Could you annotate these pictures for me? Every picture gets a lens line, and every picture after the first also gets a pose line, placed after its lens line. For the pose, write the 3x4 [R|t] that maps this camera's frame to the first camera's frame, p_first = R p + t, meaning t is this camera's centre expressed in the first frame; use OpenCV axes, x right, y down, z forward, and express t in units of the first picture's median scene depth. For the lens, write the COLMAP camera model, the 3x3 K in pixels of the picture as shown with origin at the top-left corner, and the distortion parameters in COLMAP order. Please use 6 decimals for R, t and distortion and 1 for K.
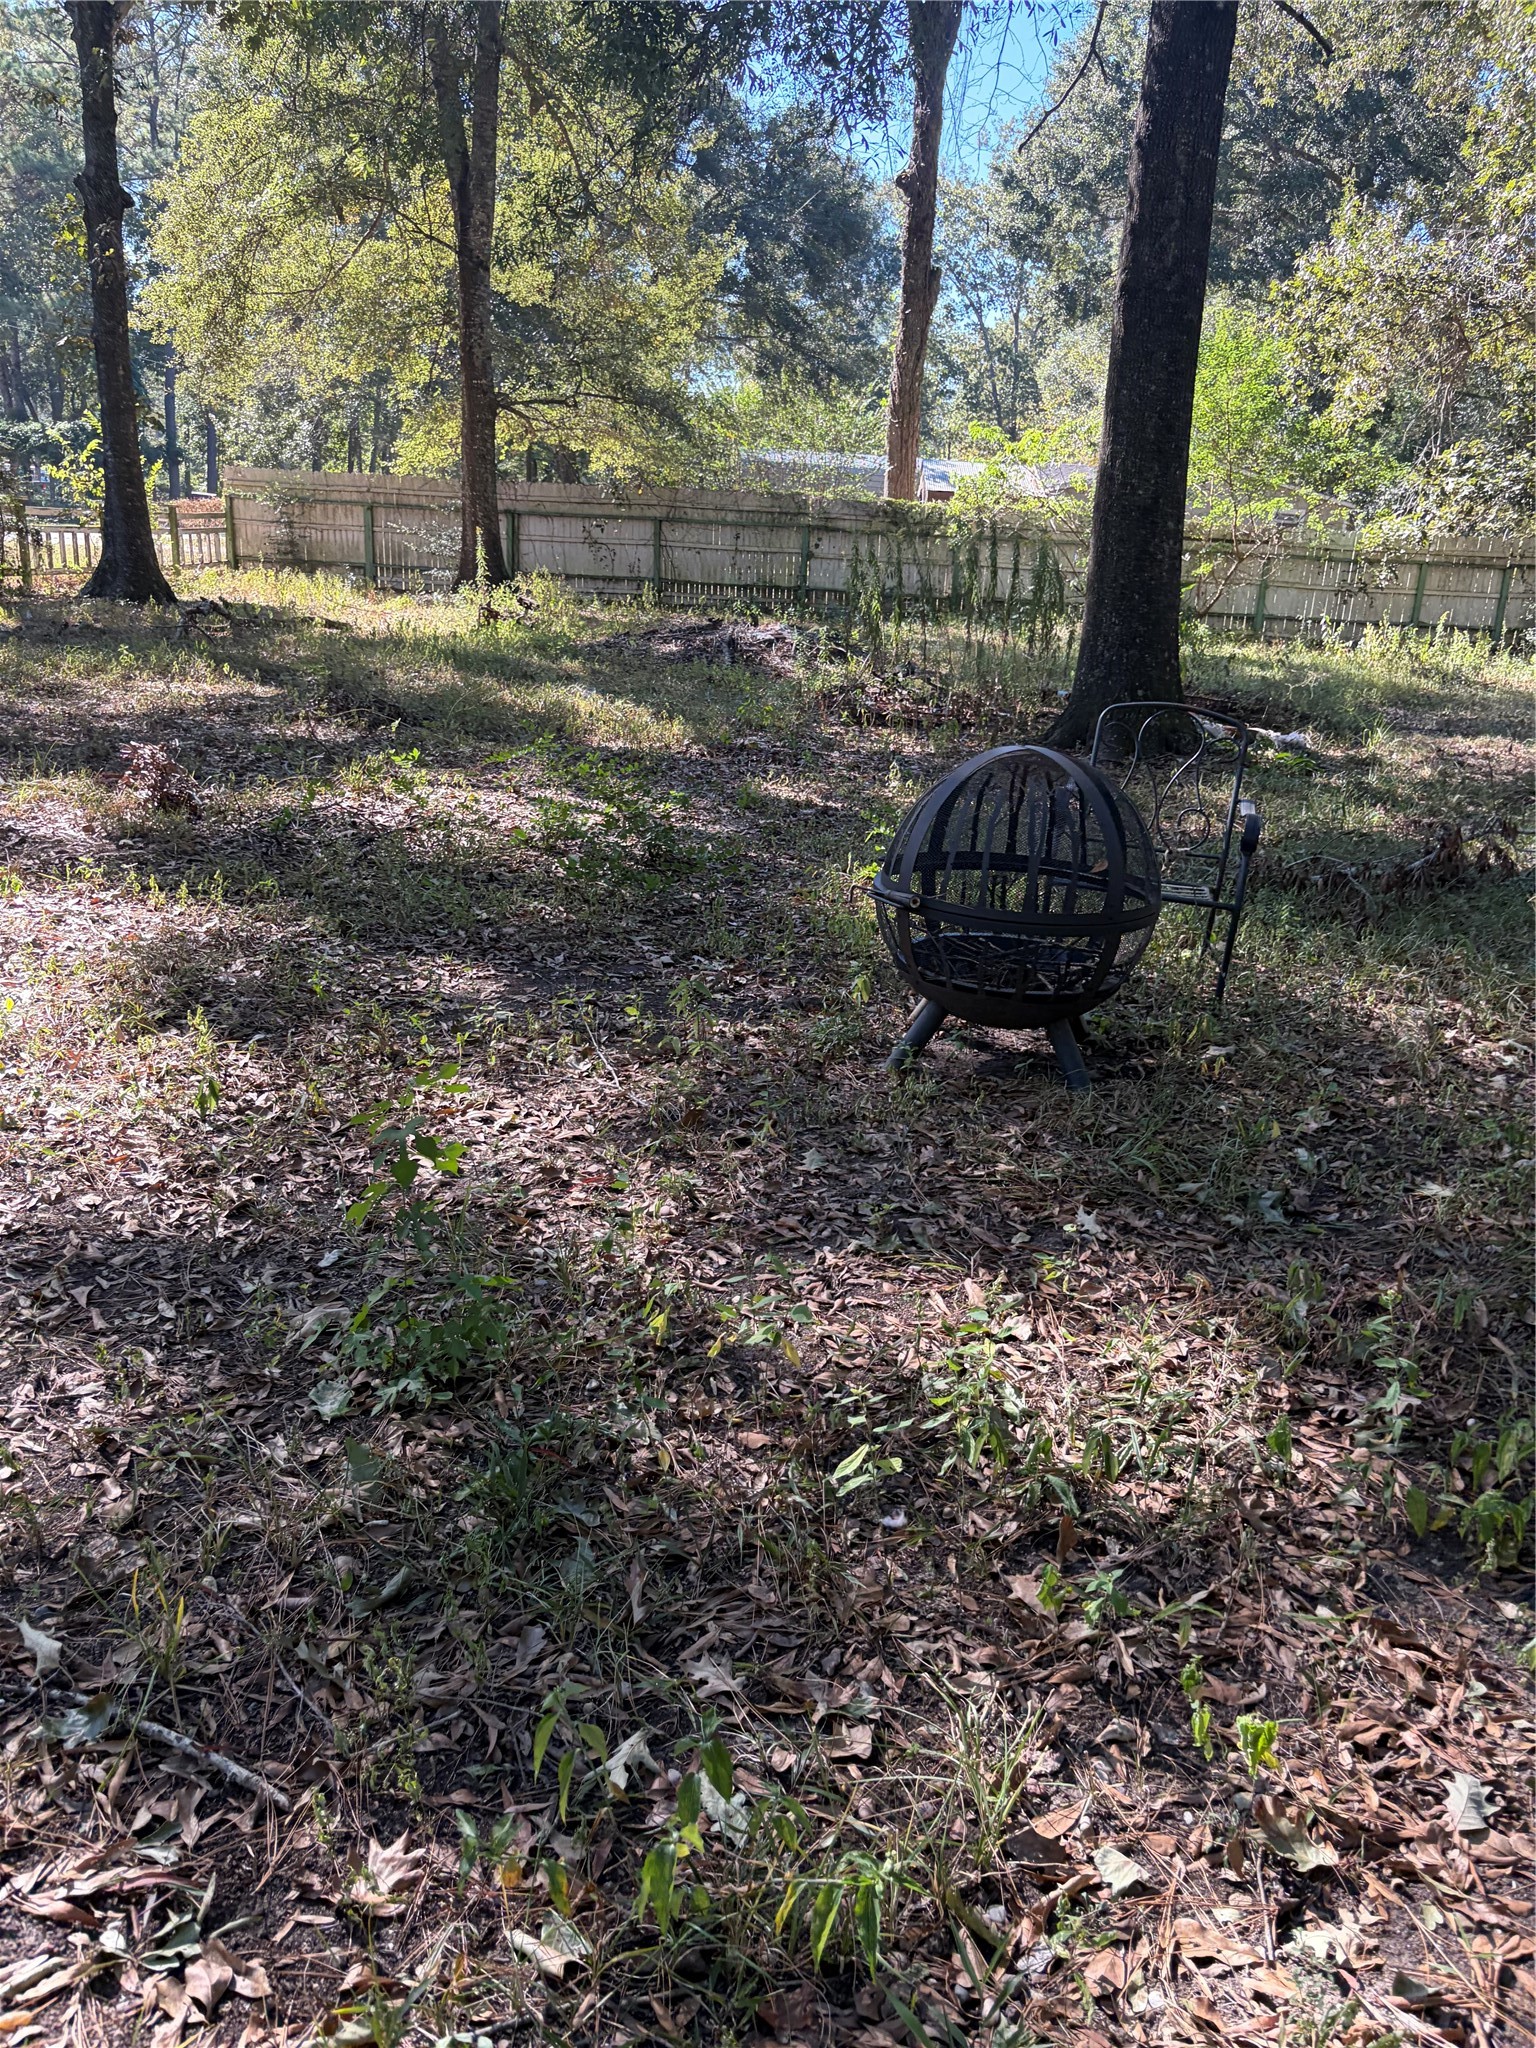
lens RADIAL K [[1557.7, 0, 768.0], [0, 1557.7, 1024.0], [0, 0, 1]] dist [0.004886, 0.003664]
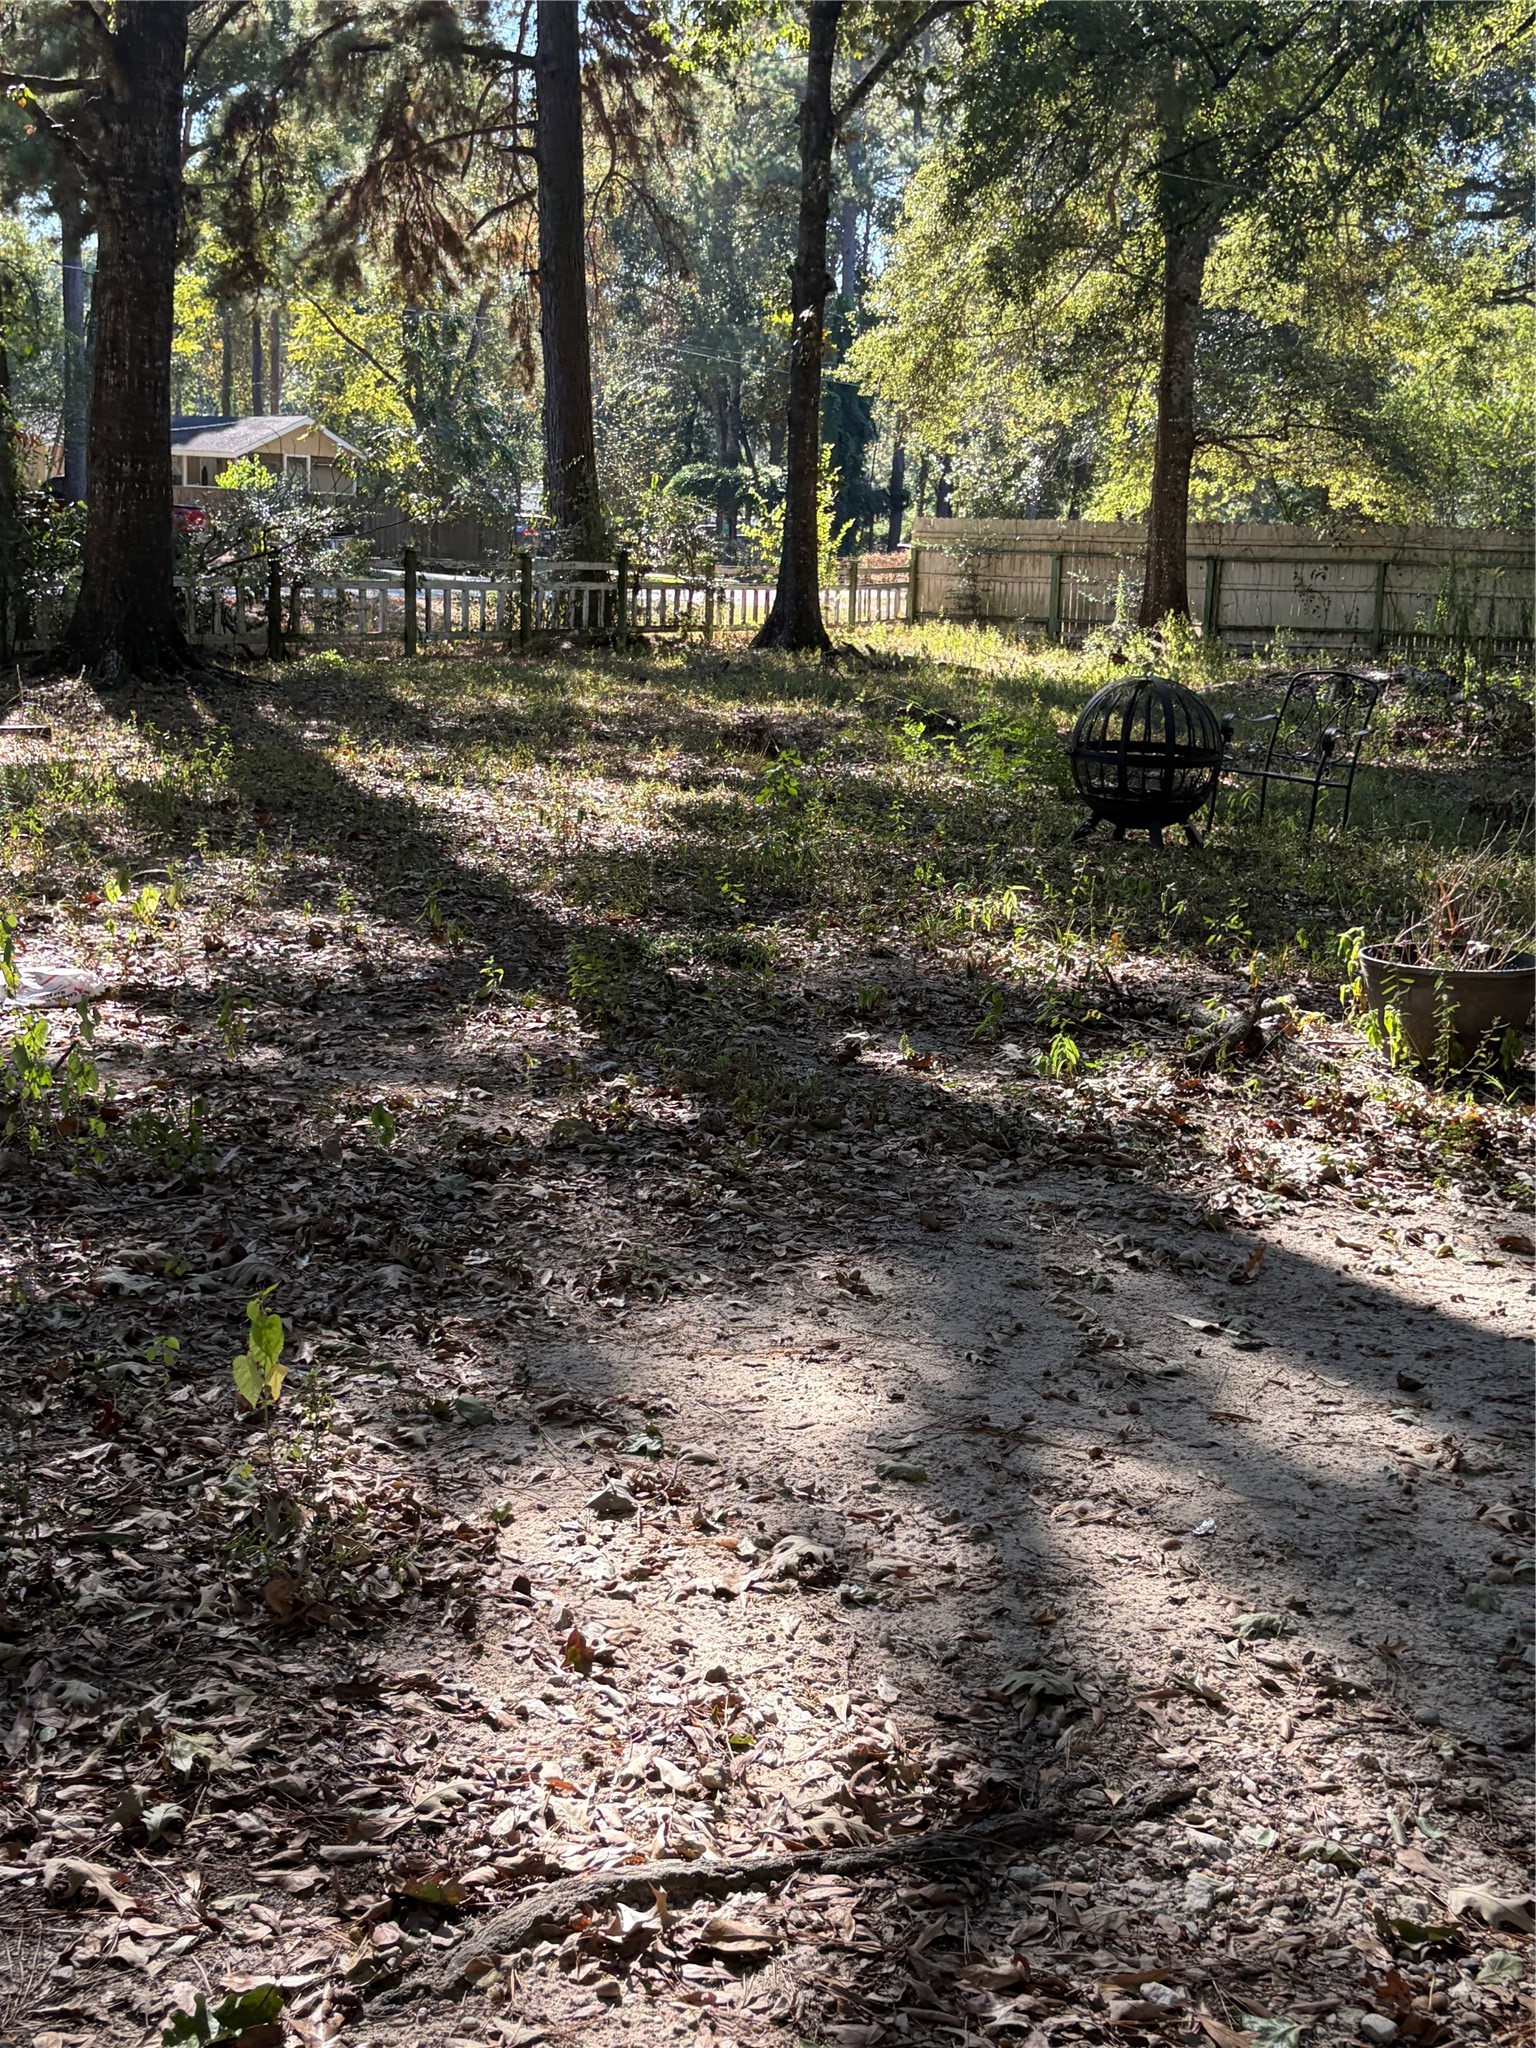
lens RADIAL K [[2289.9, 0, 803.3], [0, 2289.9, 1076.9], [0, 0, 1]] dist [0.198074, -0.652393]
pose [[0.922087, 0.064589, -0.381555, 0.153225], [-0.101025, 0.991960, -0.076224, 0.095770], [0.373564, 0.108832, 0.921198, -0.290881]]
